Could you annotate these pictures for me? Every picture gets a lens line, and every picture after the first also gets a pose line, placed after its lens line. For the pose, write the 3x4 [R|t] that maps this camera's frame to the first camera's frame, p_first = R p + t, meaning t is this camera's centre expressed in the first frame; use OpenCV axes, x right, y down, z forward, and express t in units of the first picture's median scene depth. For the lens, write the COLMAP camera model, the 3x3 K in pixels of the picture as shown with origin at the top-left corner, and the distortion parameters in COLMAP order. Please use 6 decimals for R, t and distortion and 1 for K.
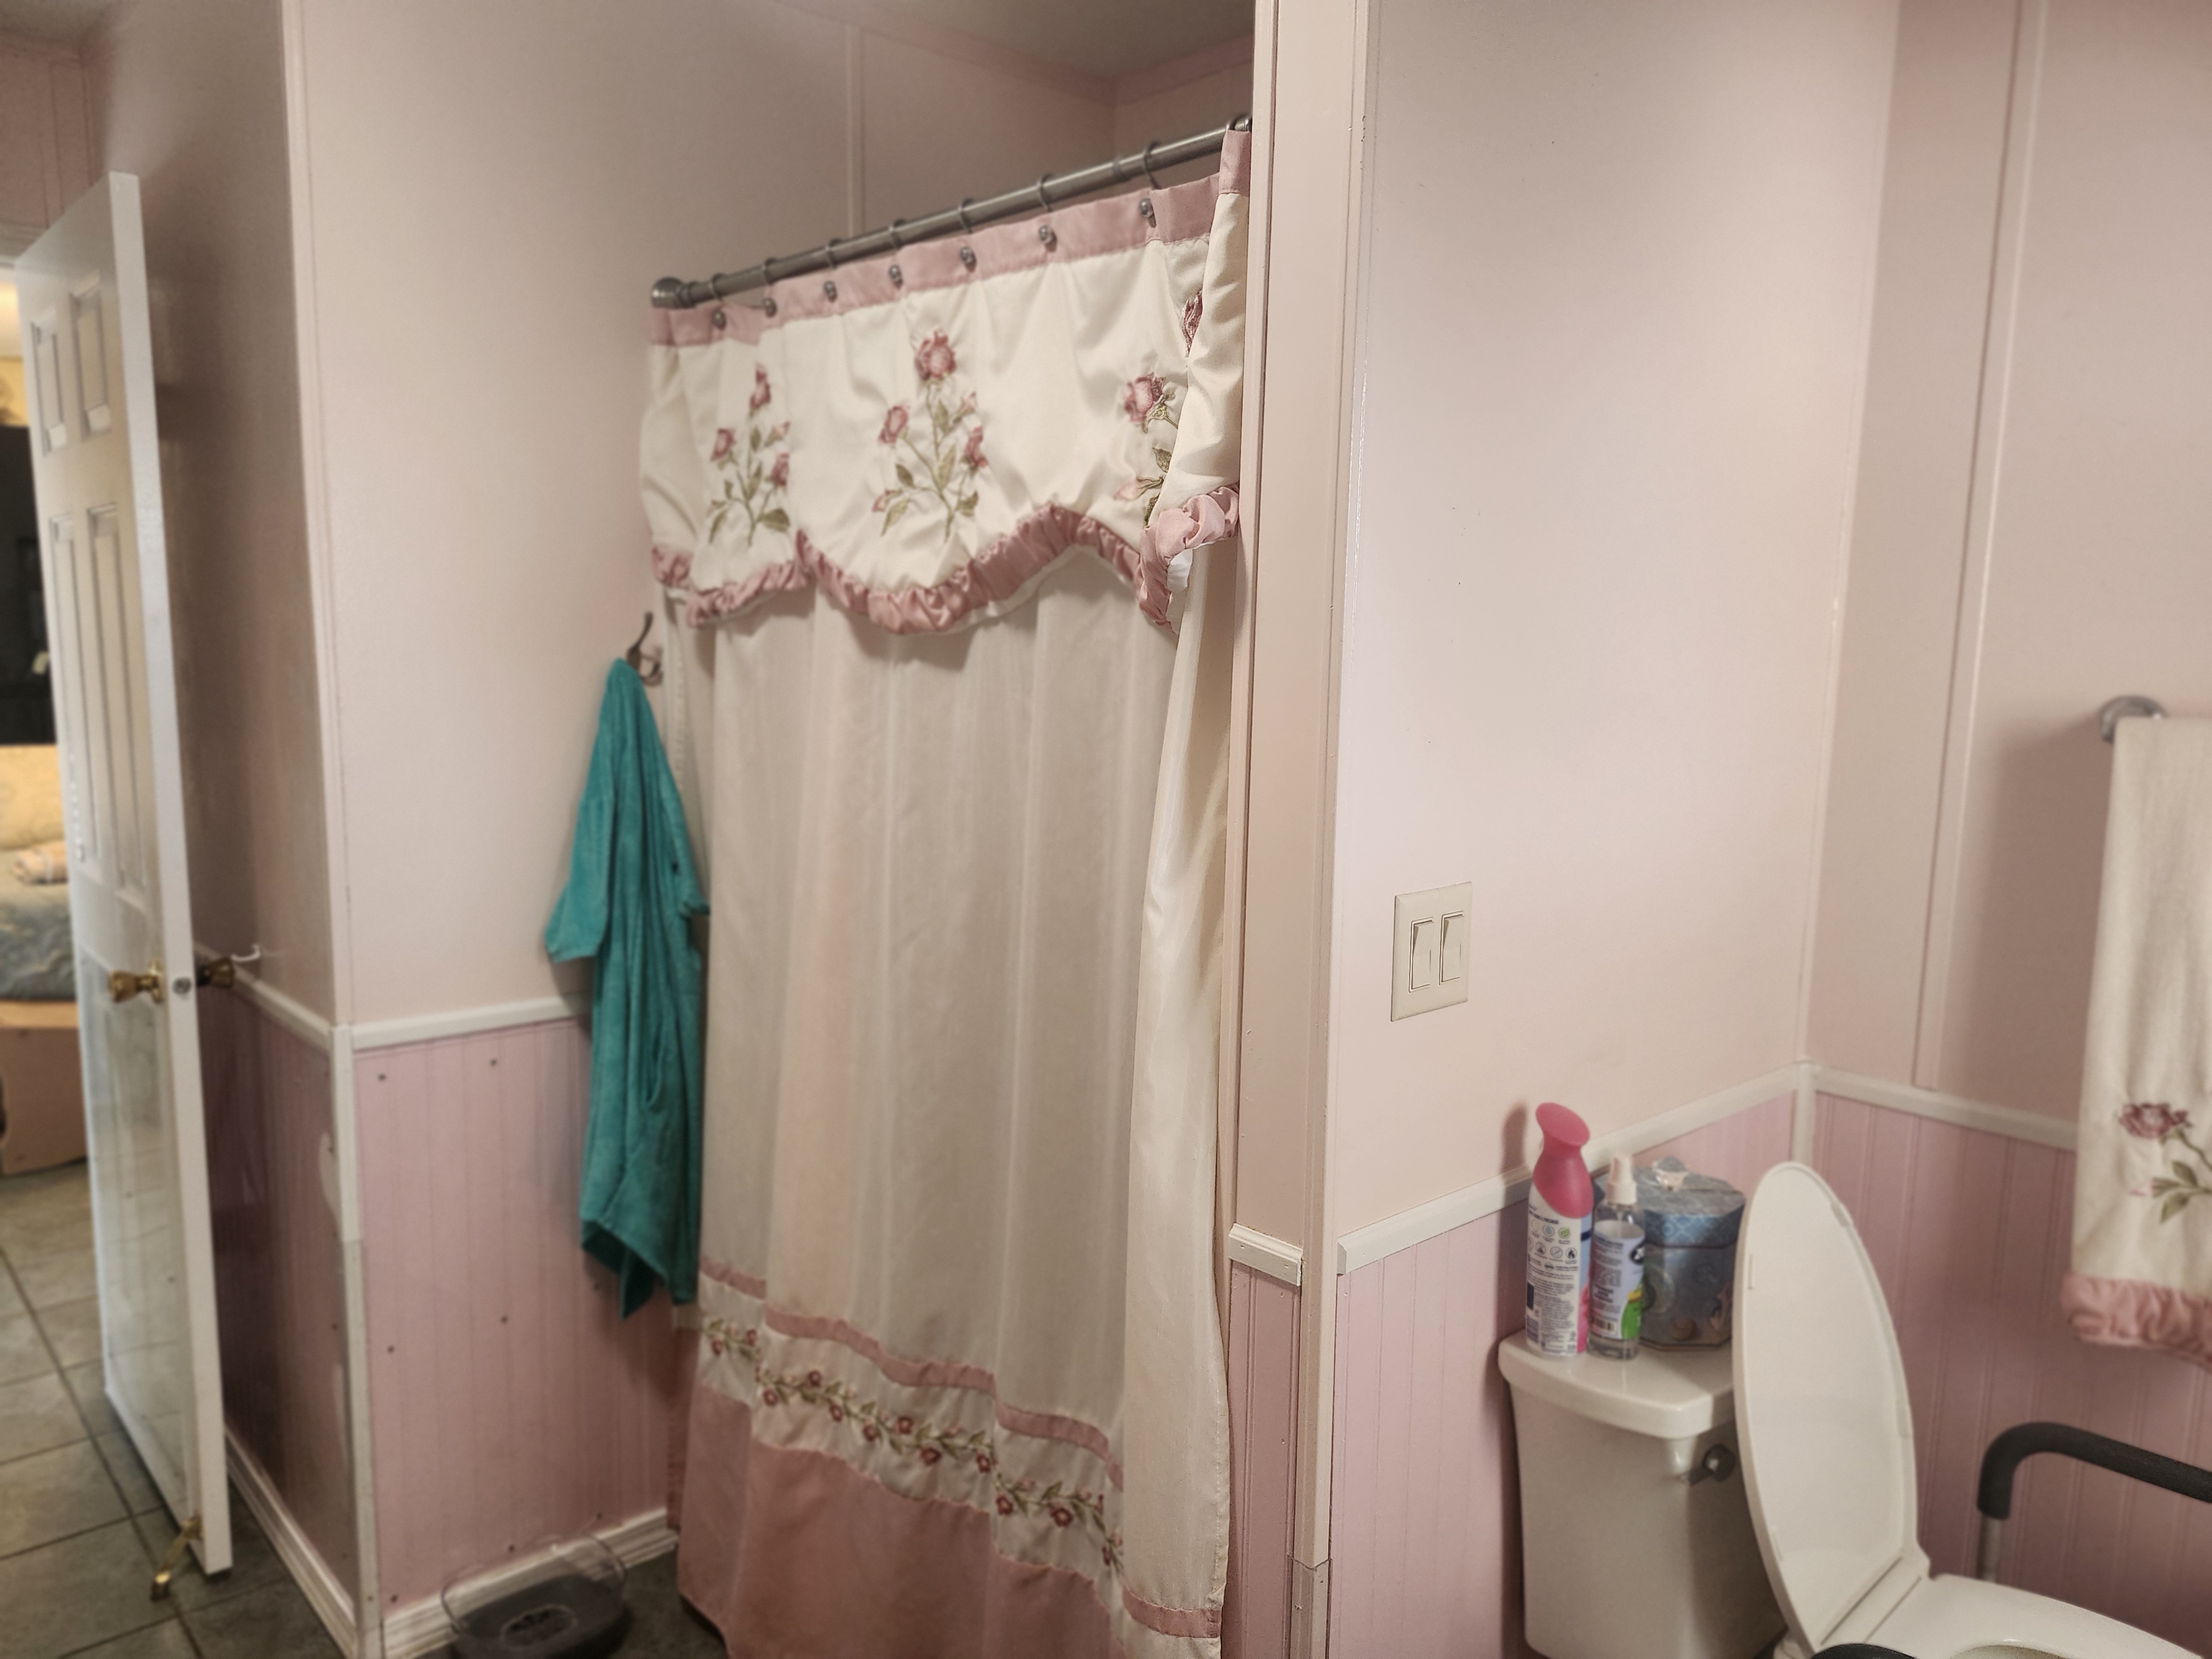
lens RADIAL K [[1551.8, 0, 1095.0], [0, 1551.8, 838.8], [0, 0, 1]] dist [0.039535, -0.038010]
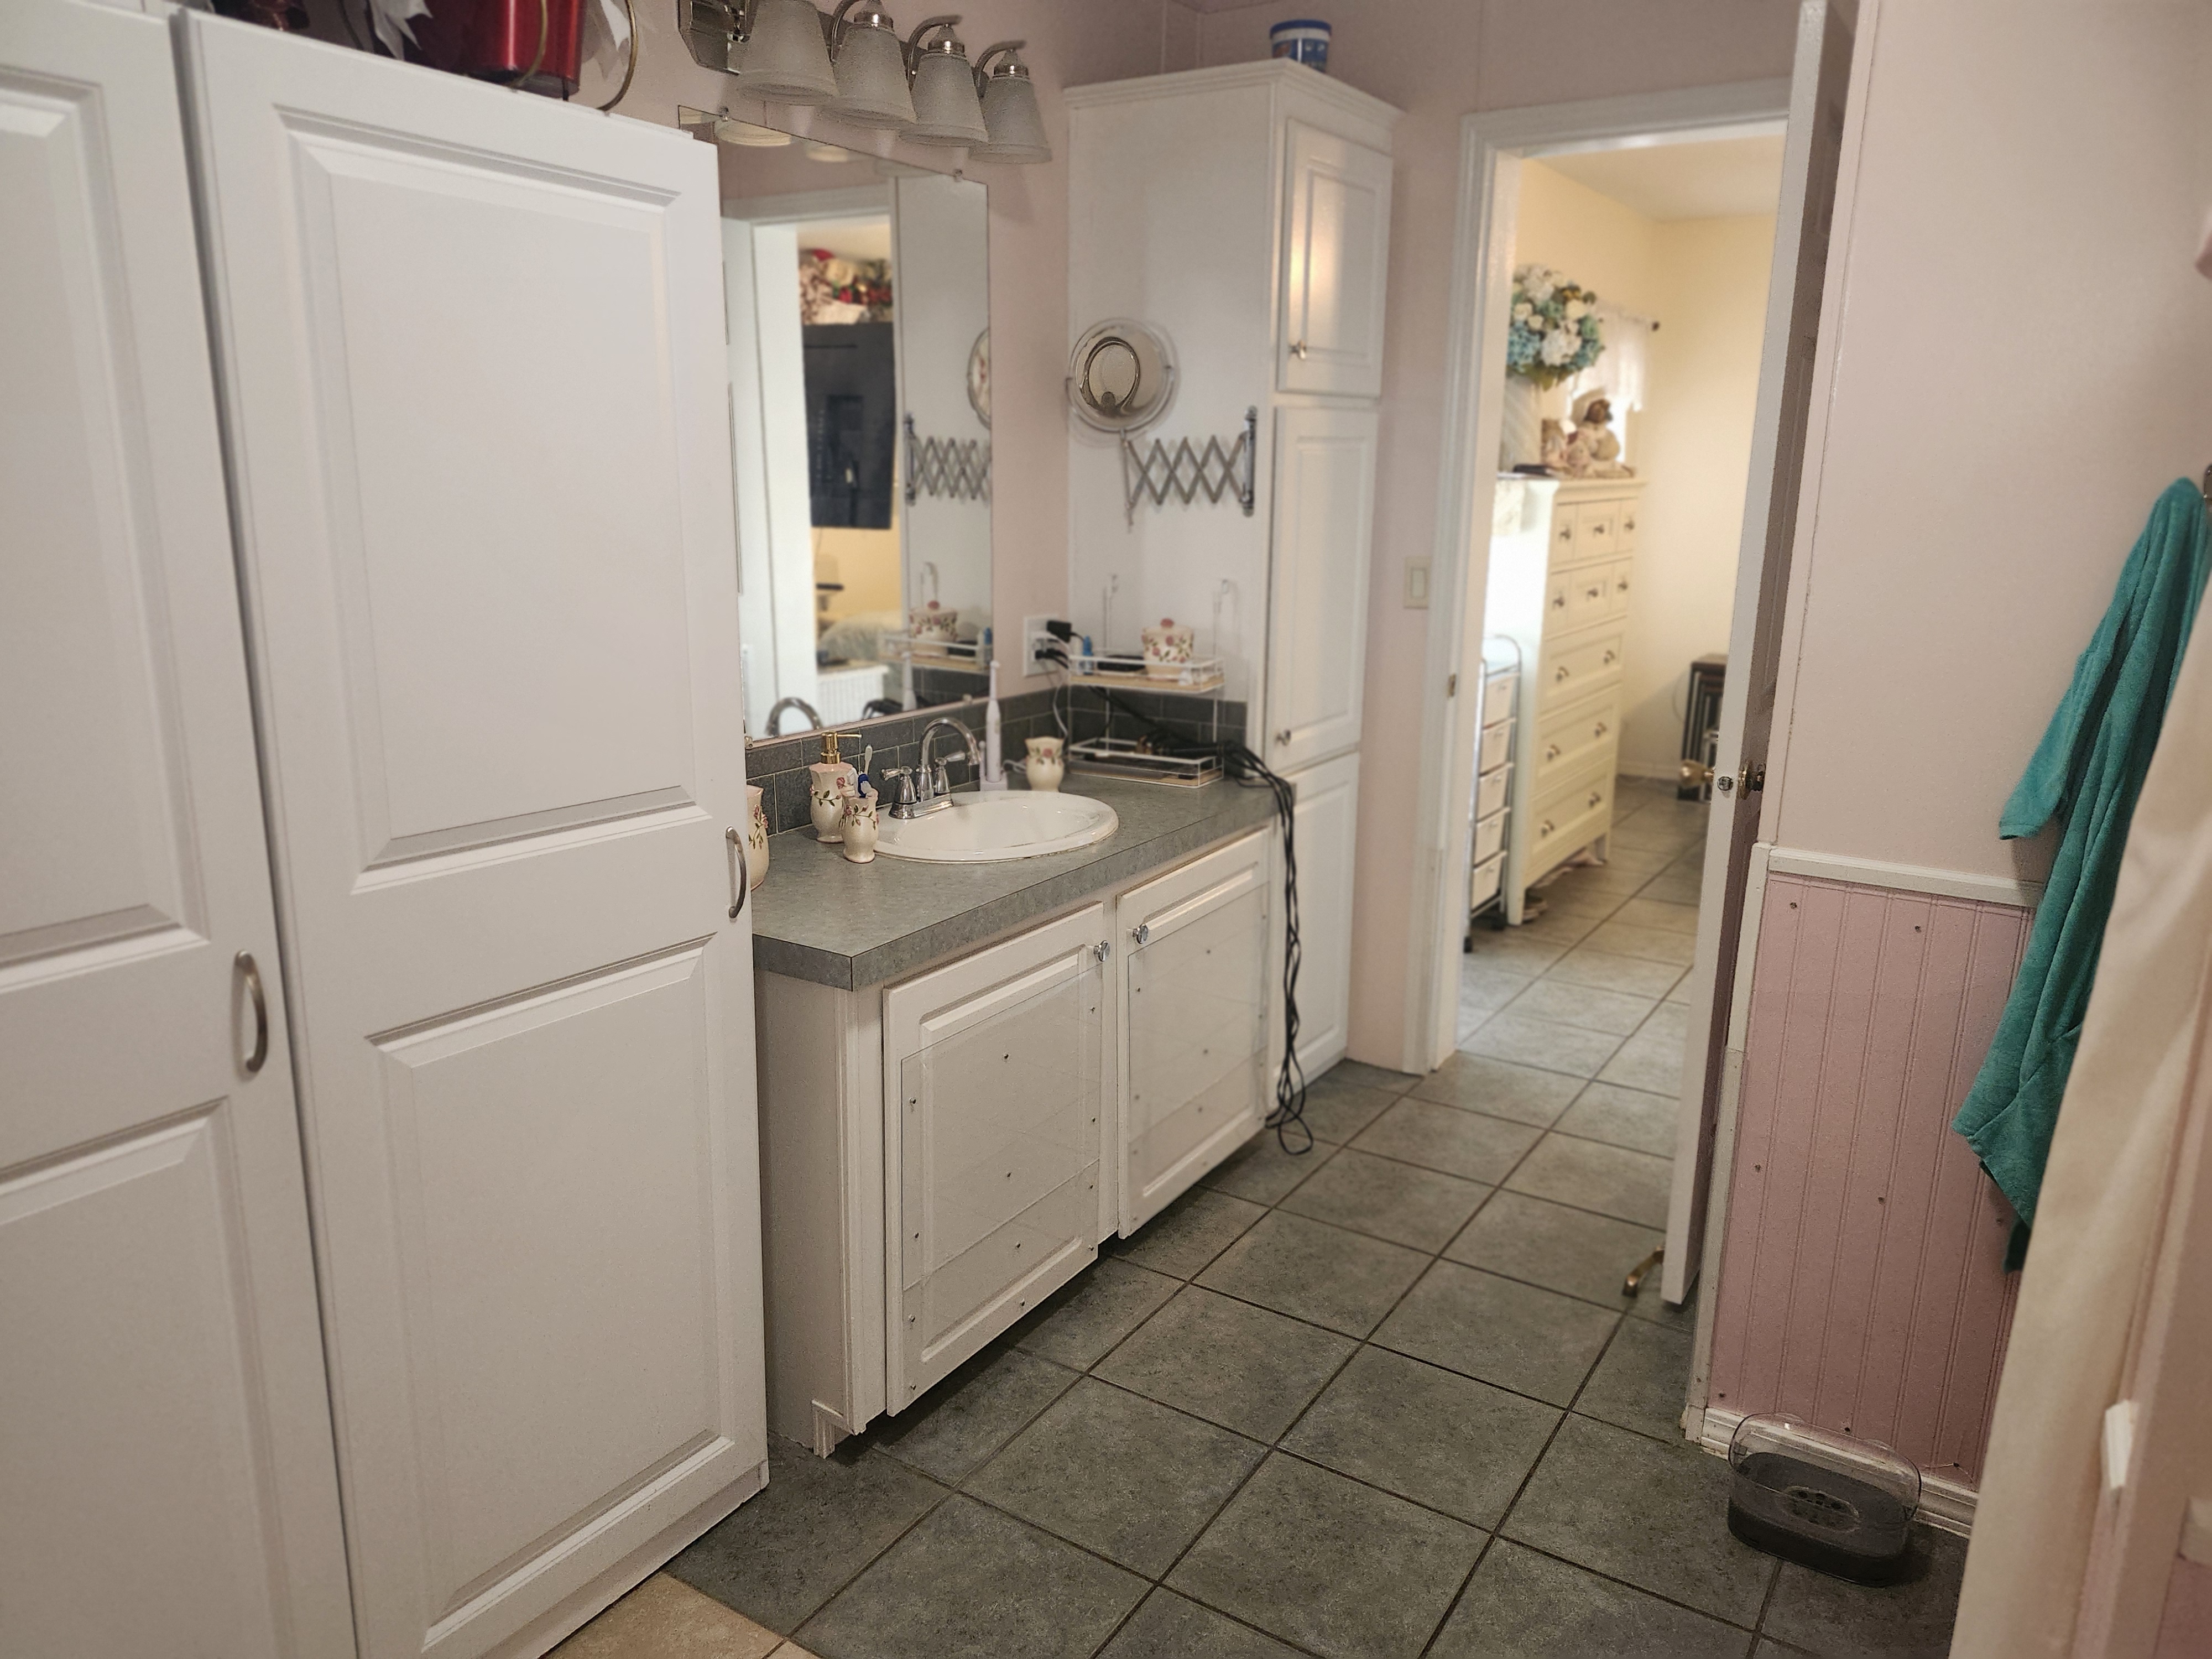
lens RADIAL K [[1551.8, 0, 1095.0], [0, 1551.8, 838.8], [0, 0, 1]] dist [0.039535, -0.038010]
pose [[0.248986, 0.216014, -0.944110, 0.345648], [-0.130643, 0.973391, 0.188259, -0.017258], [0.959655, 0.076468, 0.270581, 0.282161]]
